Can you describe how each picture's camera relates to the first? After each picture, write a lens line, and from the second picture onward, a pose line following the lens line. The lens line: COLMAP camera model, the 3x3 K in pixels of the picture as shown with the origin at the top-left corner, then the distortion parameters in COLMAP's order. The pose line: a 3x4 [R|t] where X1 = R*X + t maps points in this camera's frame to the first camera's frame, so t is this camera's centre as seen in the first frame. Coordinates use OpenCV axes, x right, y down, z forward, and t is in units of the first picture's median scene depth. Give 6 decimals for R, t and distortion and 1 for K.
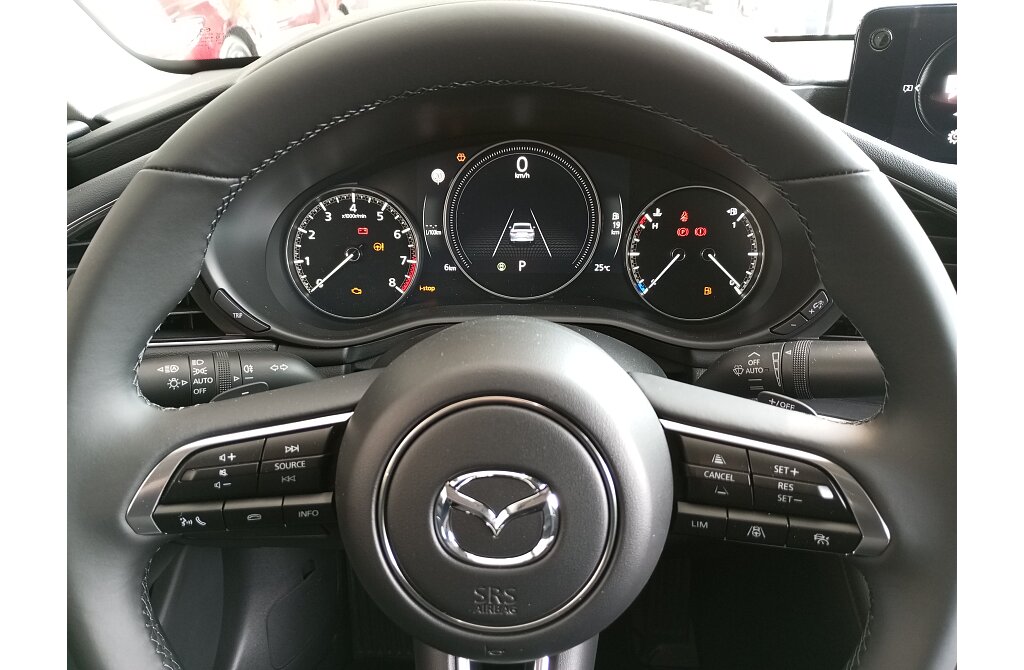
lens RADIAL K [[737.7, 0, 515.4], [0, 737.7, 332.0], [0, 0, 1]] dist [-0.000541, -0.008902]
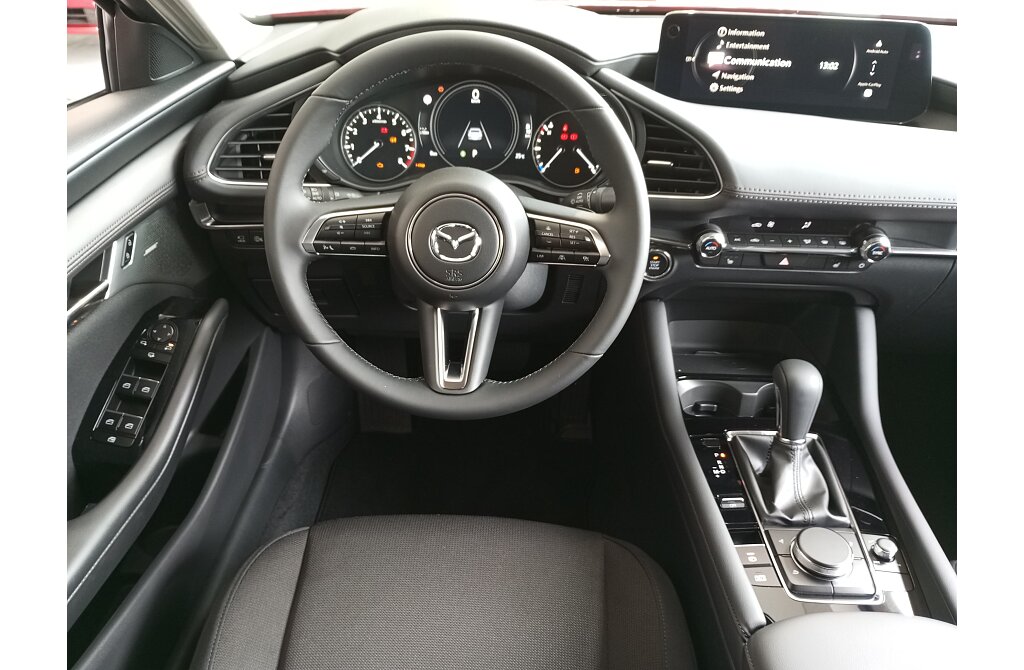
lens RADIAL K [[737.7, 0, 508.1], [0, 737.7, 340.5], [0, 0, 1]] dist [-0.000541, -0.008902]
pose [[0.999159, 0.023779, 0.033406, 0.042220], [-0.027484, 0.992957, 0.115242, 0.152570], [-0.030430, -0.116063, 0.992776, -0.827876]]
